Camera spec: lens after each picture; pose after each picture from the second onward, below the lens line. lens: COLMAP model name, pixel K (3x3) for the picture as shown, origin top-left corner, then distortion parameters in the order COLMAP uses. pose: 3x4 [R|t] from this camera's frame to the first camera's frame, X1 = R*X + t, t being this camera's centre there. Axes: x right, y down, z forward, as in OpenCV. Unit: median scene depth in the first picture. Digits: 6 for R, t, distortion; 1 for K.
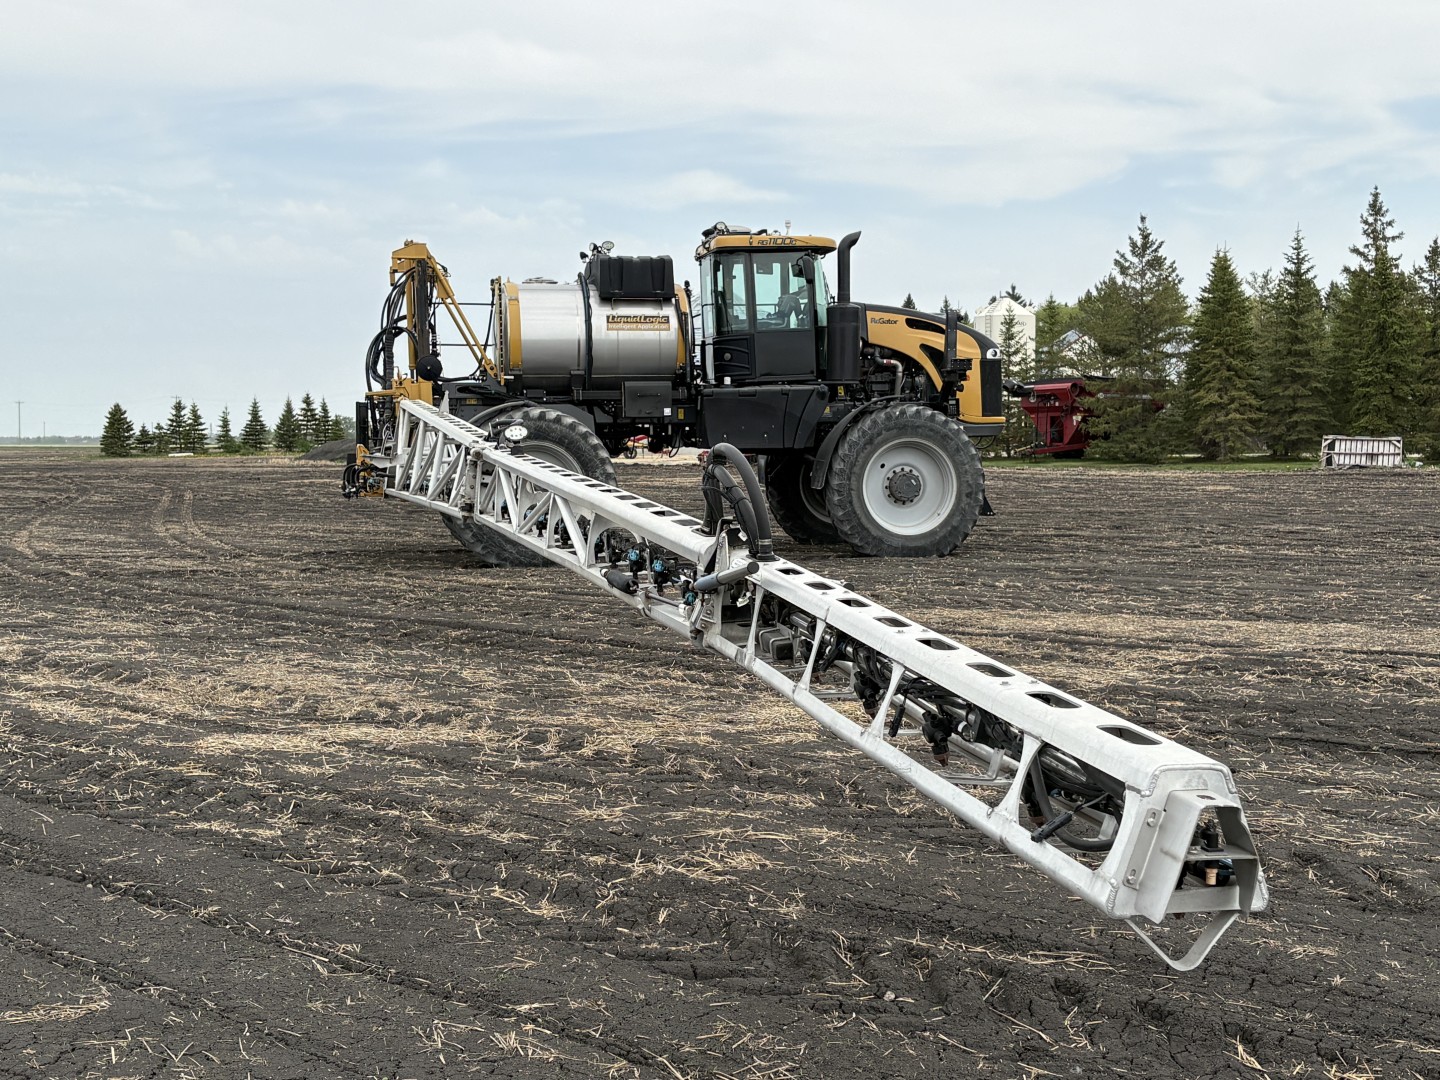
lens RADIAL K [[1891.4, 0, 740.2], [0, 1891.4, 541.7], [0, 0, 1]] dist [0.217804, -0.819536]
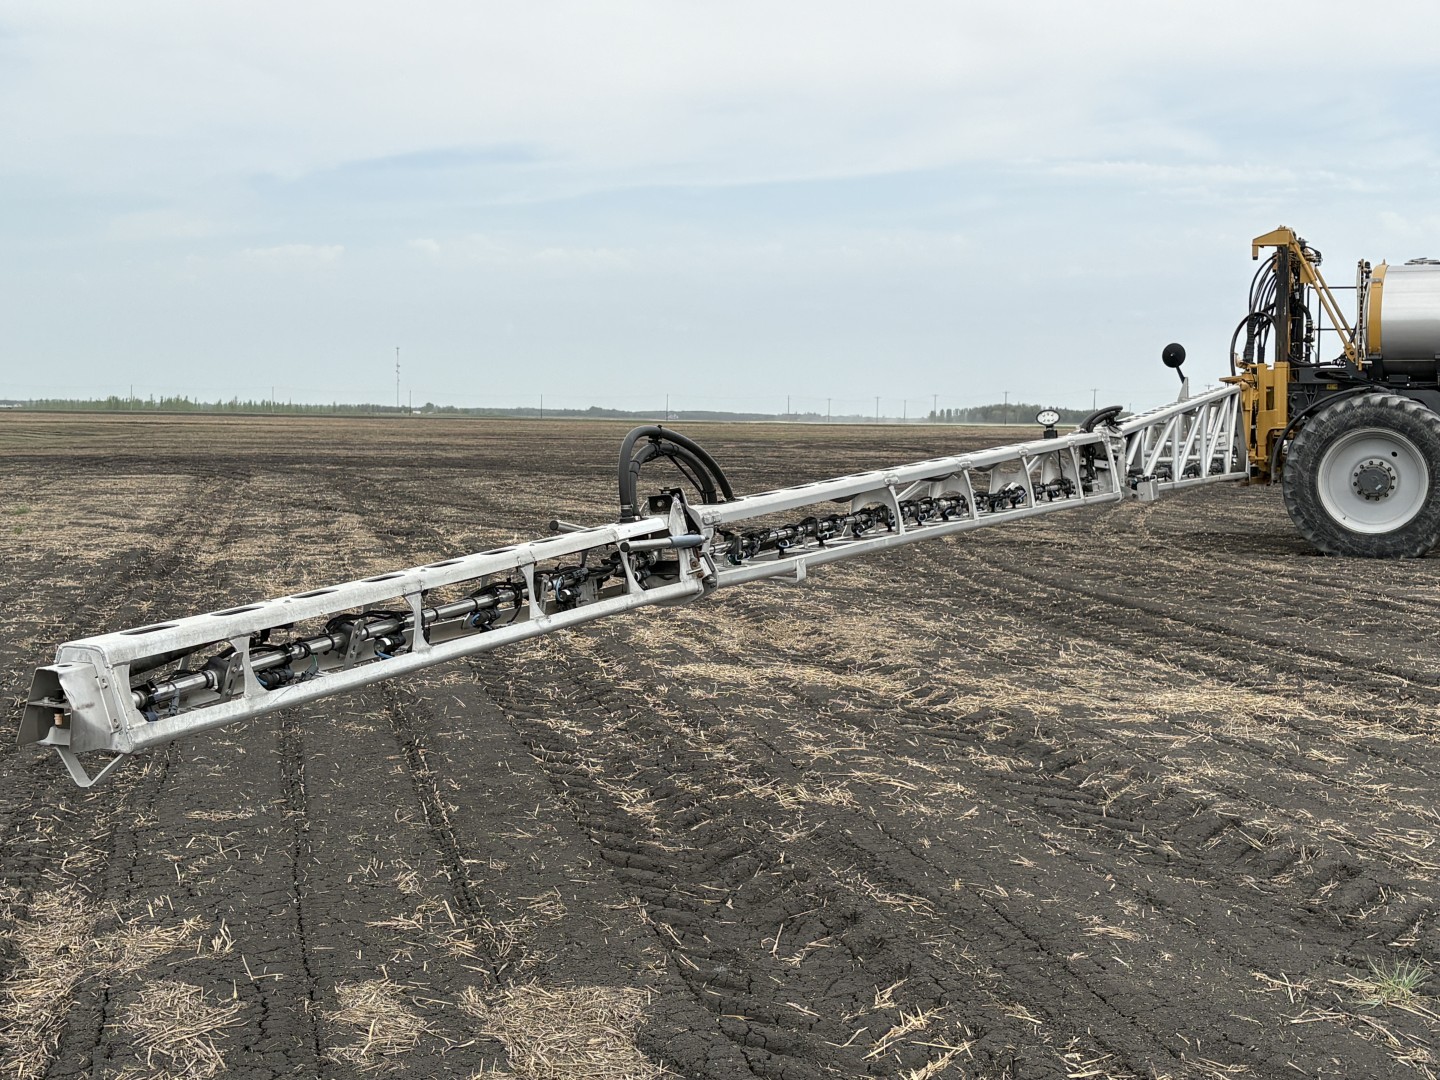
lens RADIAL K [[1894.2, 0, 722.5], [0, 1894.2, 513.7], [0, 0, 1]] dist [0.189479, -0.759404]
pose [[0.816633, 0.044892, -0.575409, 0.173464], [-0.048413, 0.998785, 0.009214, -0.002263], [0.575123, 0.020332, 0.817814, 0.011183]]
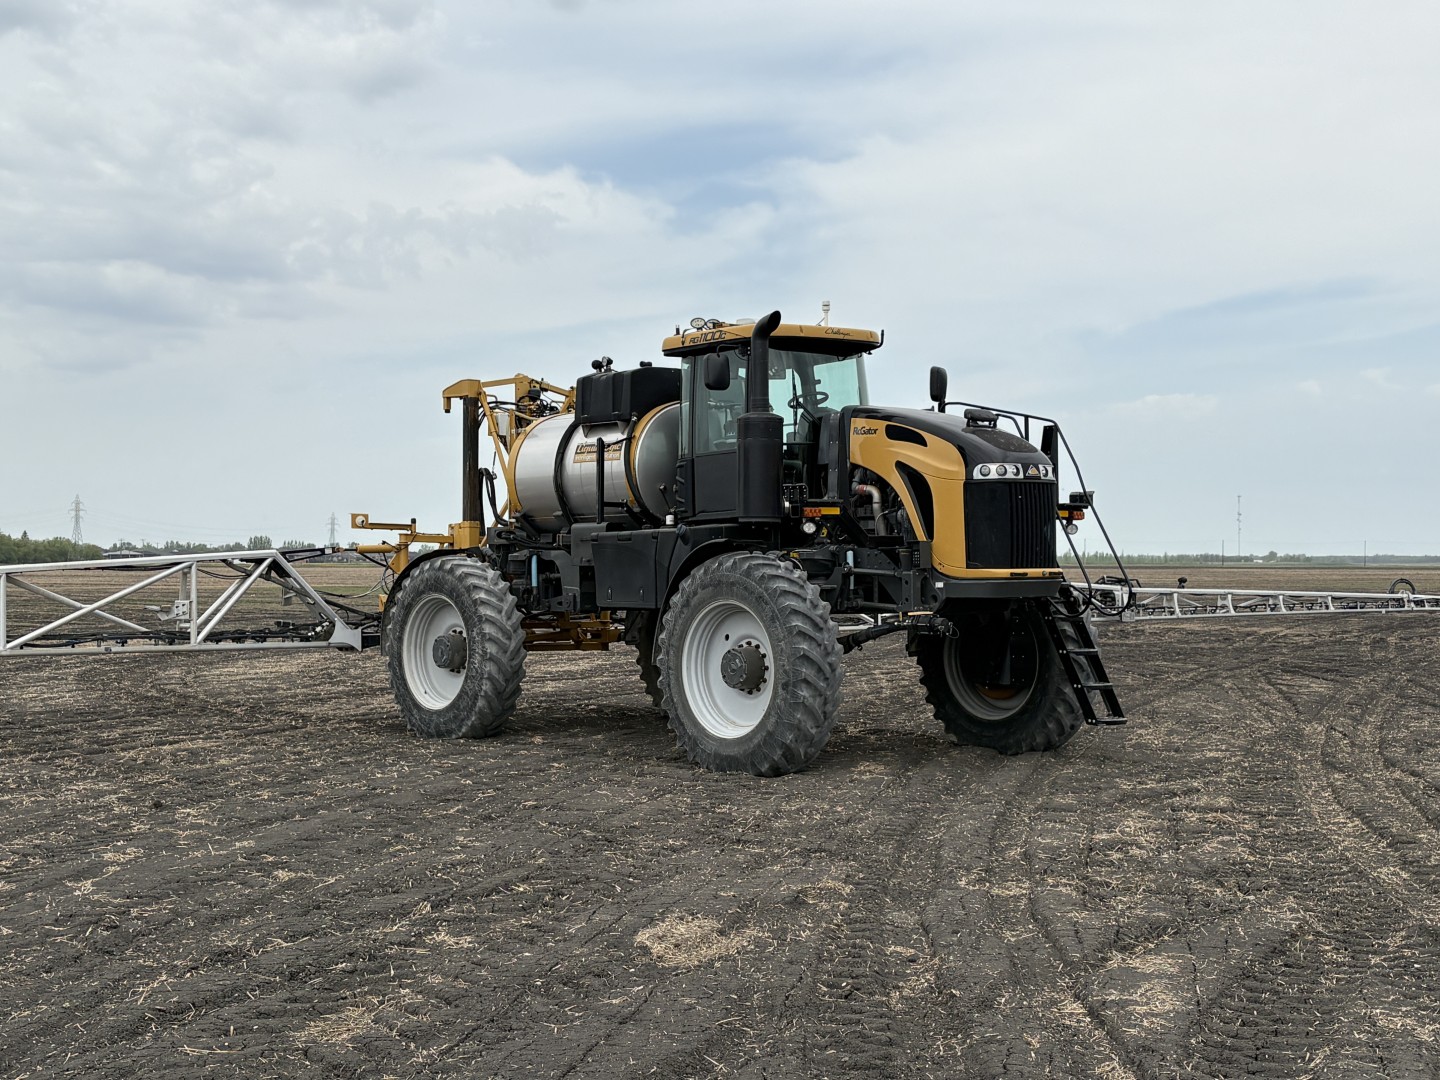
lens RADIAL K [[1897.4, 0, 720.0], [0, 1897.4, 540.0], [0, 0, 1]] dist [0.225893, -0.803980]
pose [[0.492305, -0.003675, -0.870415, 0.687463], [-0.051278, 0.998132, -0.033217, -0.052173], [0.868911, 0.060986, 0.491197, 0.638143]]
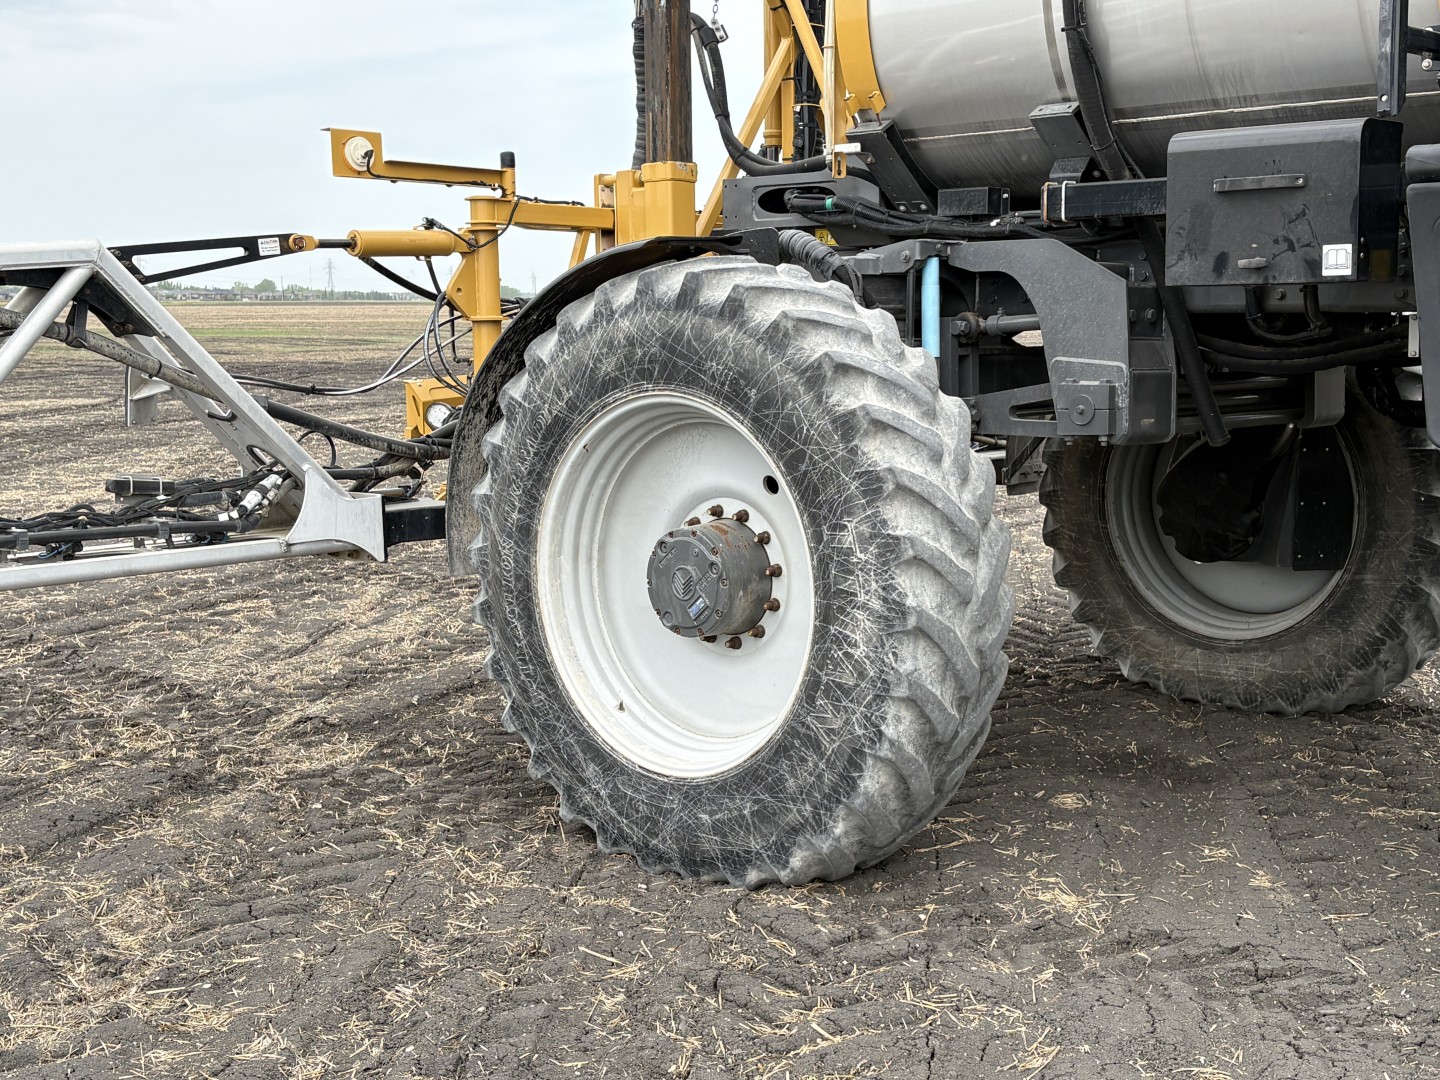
lens RADIAL K [[1897.4, 0, 720.0], [0, 1897.4, 540.0], [0, 0, 1]] dist [0.225893, -0.803980]
pose [[0.569773, 0.105448, -0.815009, 0.103326], [-0.039822, 0.994111, 0.100782, -0.055701], [0.820837, -0.024968, 0.570617, 0.807705]]
